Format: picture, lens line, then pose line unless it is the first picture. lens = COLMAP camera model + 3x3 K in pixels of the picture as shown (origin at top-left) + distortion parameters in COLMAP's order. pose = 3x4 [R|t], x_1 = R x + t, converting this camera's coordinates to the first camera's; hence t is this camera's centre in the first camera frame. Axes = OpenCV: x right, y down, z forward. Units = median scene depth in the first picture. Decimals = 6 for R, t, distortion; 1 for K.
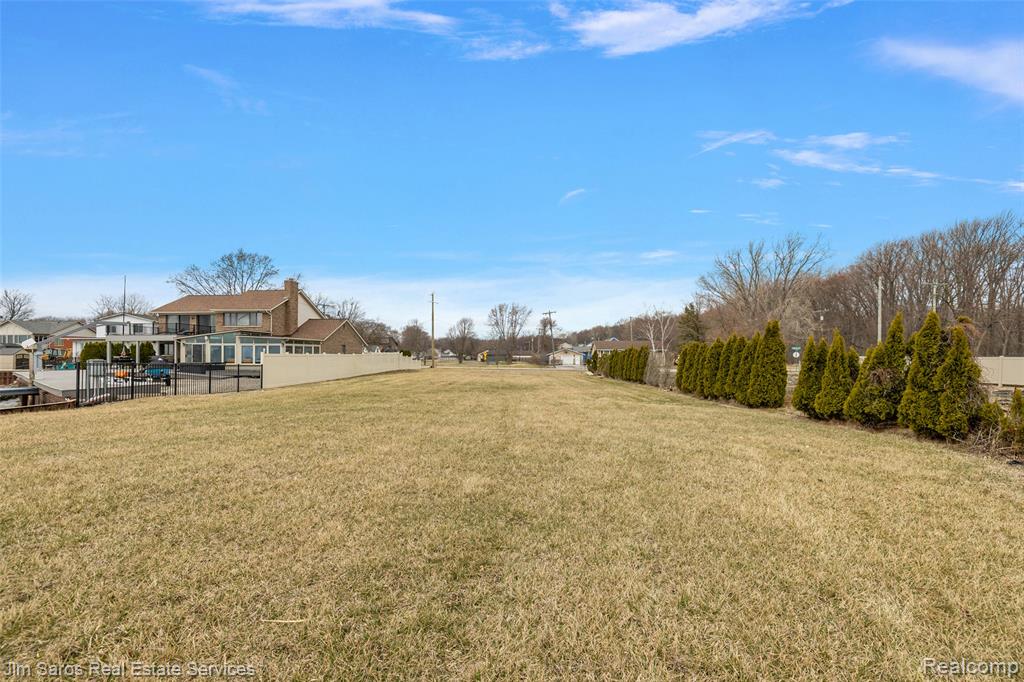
lens RADIAL K [[441.6, 0, 510.0], [0, 441.6, 342.9], [0, 0, 1]] dist [-0.000312, 0.000520]
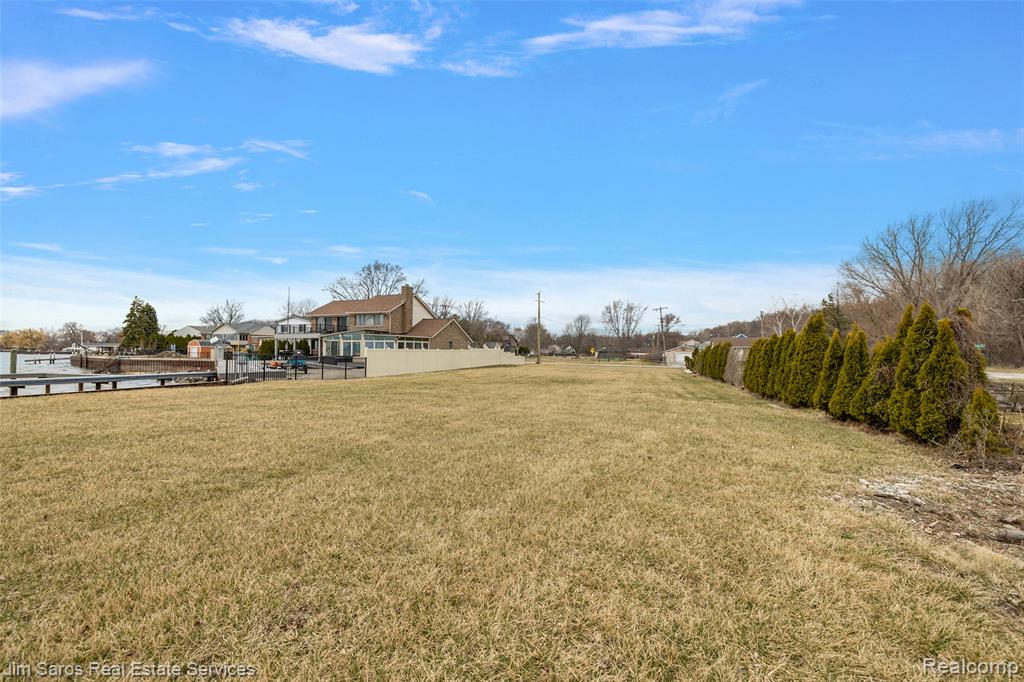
lens RADIAL K [[441.6, 0, 510.0], [0, 441.6, 342.9], [0, 0, 1]] dist [-0.000312, 0.000520]
pose [[0.958733, 0.001650, -0.284302, 0.084492], [0.000038, 0.999982, 0.005931, 0.001064], [0.284306, -0.005697, 0.958717, -0.025378]]
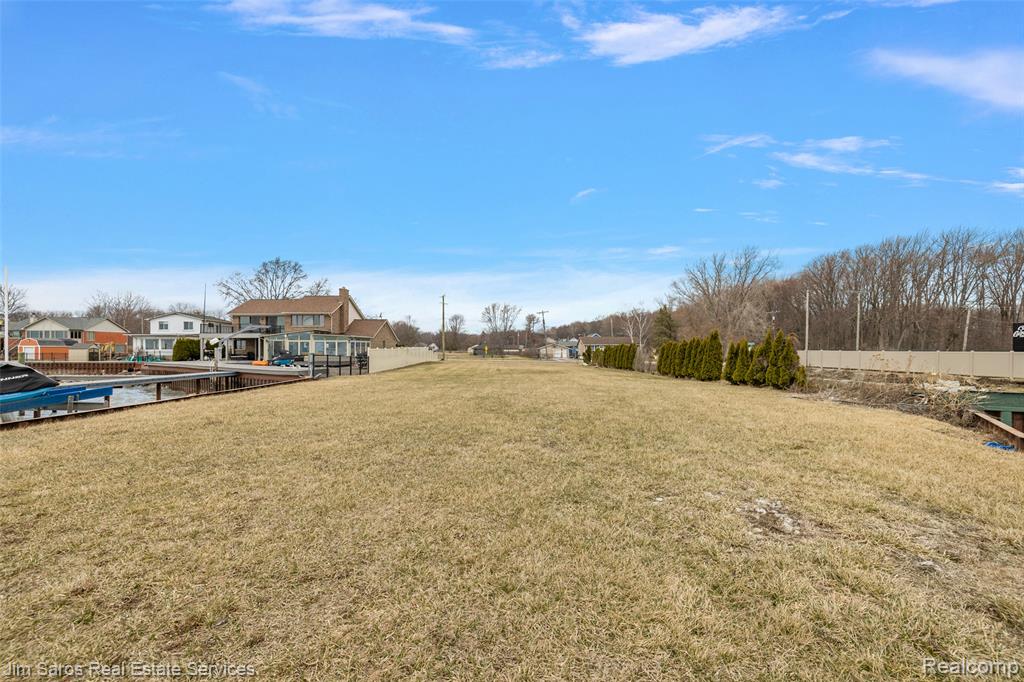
lens RADIAL K [[441.6, 0, 510.0], [0, 441.6, 342.9], [0, 0, 1]] dist [-0.000312, 0.000520]
pose [[0.998433, 0.001309, 0.055949, -0.101641], [-0.002061, 0.999908, 0.013385, -0.007508], [-0.055926, -0.013479, 0.998344, -0.229458]]
